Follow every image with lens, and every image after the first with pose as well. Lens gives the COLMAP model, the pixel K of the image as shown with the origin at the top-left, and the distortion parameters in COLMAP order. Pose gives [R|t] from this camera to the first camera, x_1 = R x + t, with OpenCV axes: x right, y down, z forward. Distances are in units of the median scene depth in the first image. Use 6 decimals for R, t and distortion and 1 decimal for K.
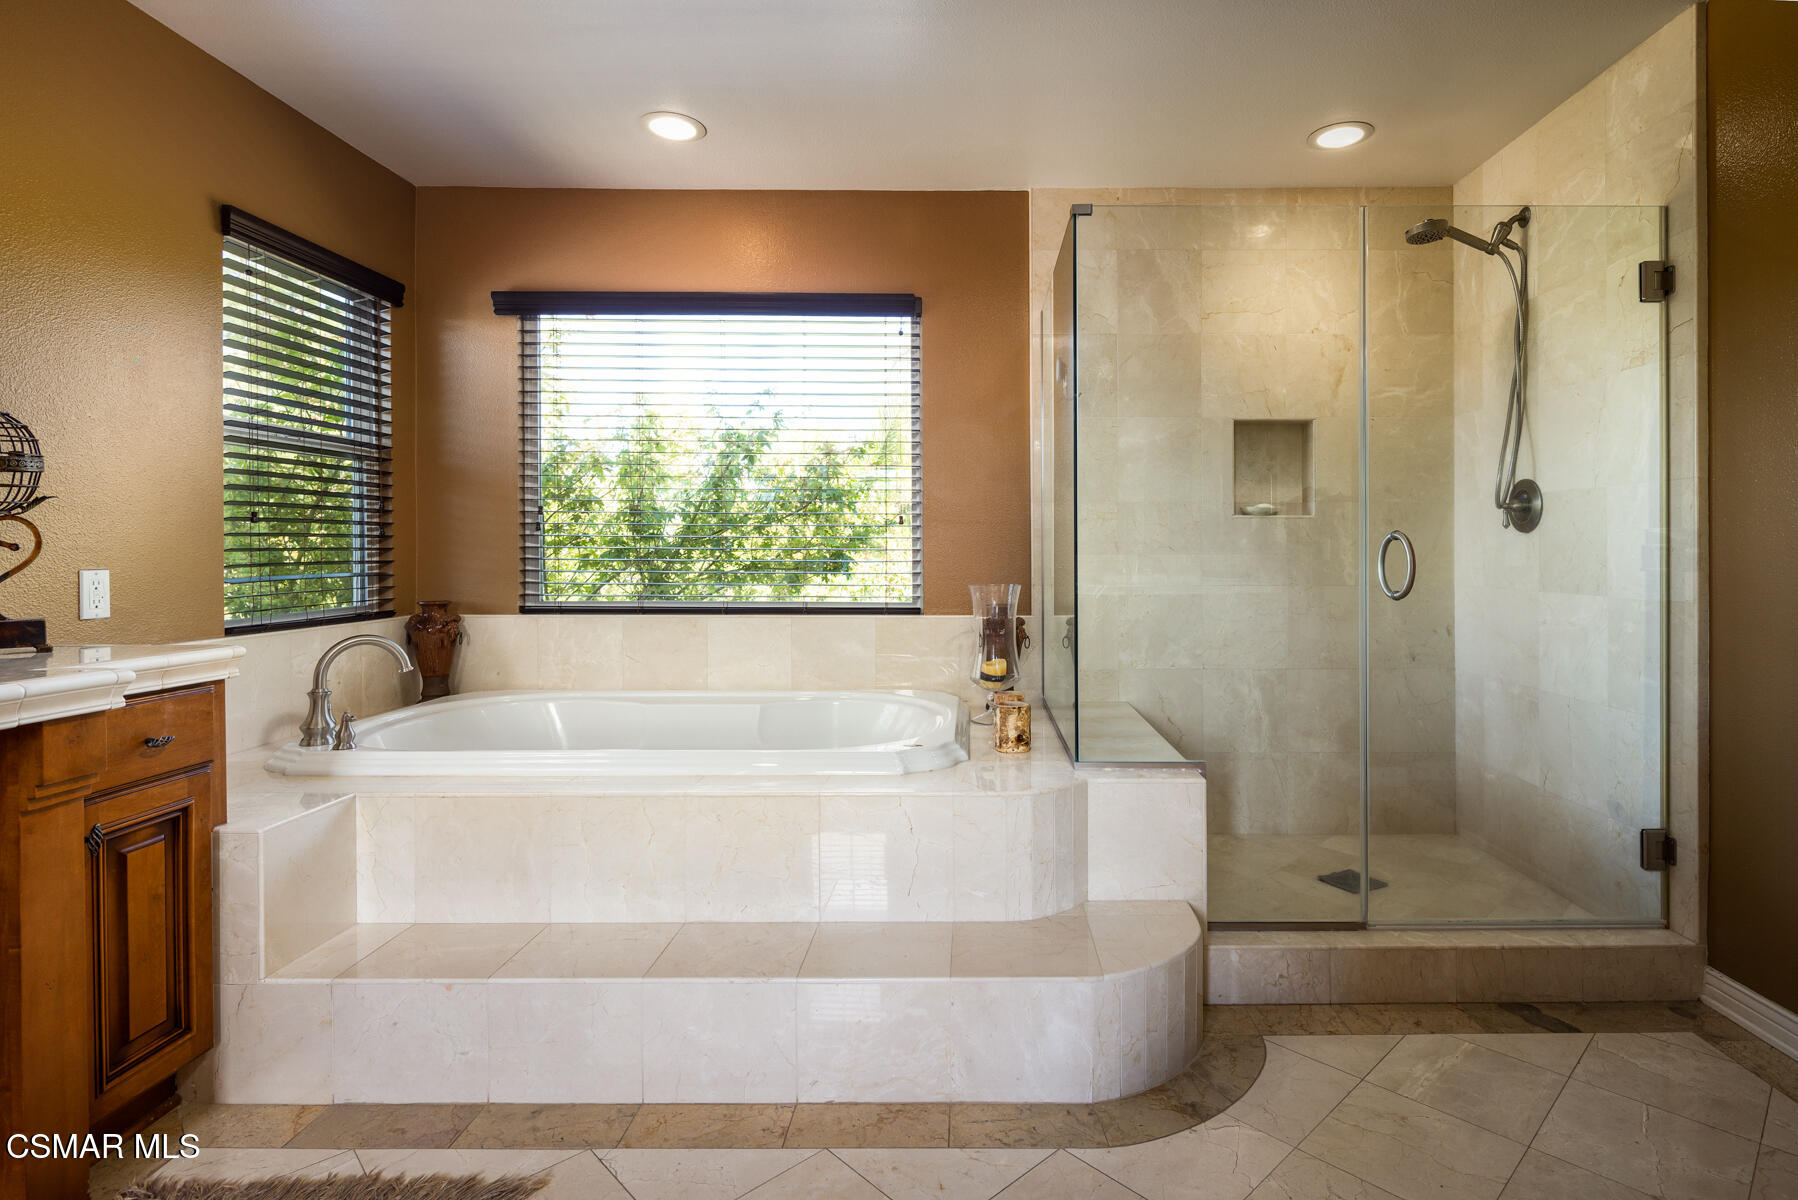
lens RADIAL K [[960.6, 0, 901.5], [0, 960.6, 555.6], [0, 0, 1]] dist [0.001282, 0.000318]
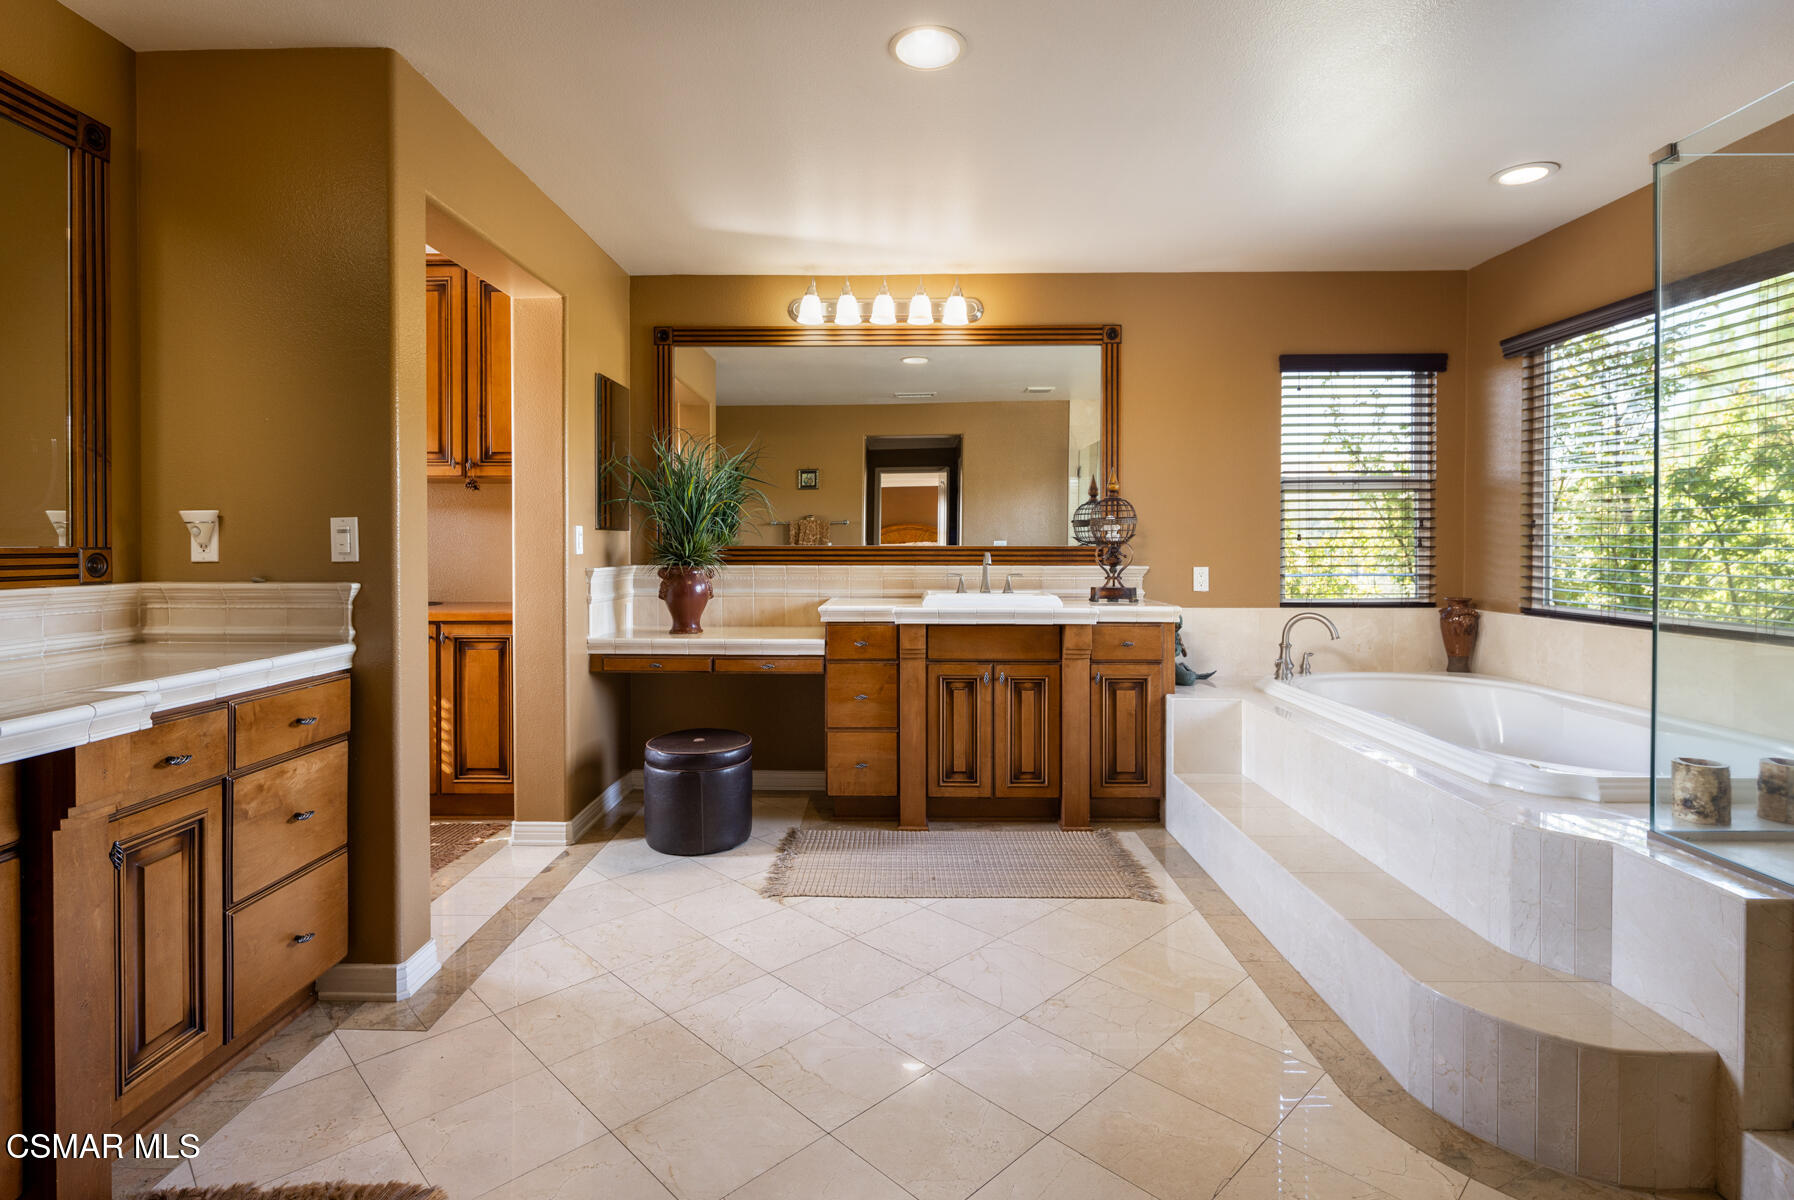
lens RADIAL K [[958.4, 0, 899.5], [0, 958.4, 555.7], [0, 0, 1]] dist [0.001282, 0.000318]
pose [[-0.036596, 0.015631, -0.999208, 1.123731], [-0.002722, 0.999872, 0.015741, -0.036947], [0.999326, 0.003296, -0.036549, 0.416862]]
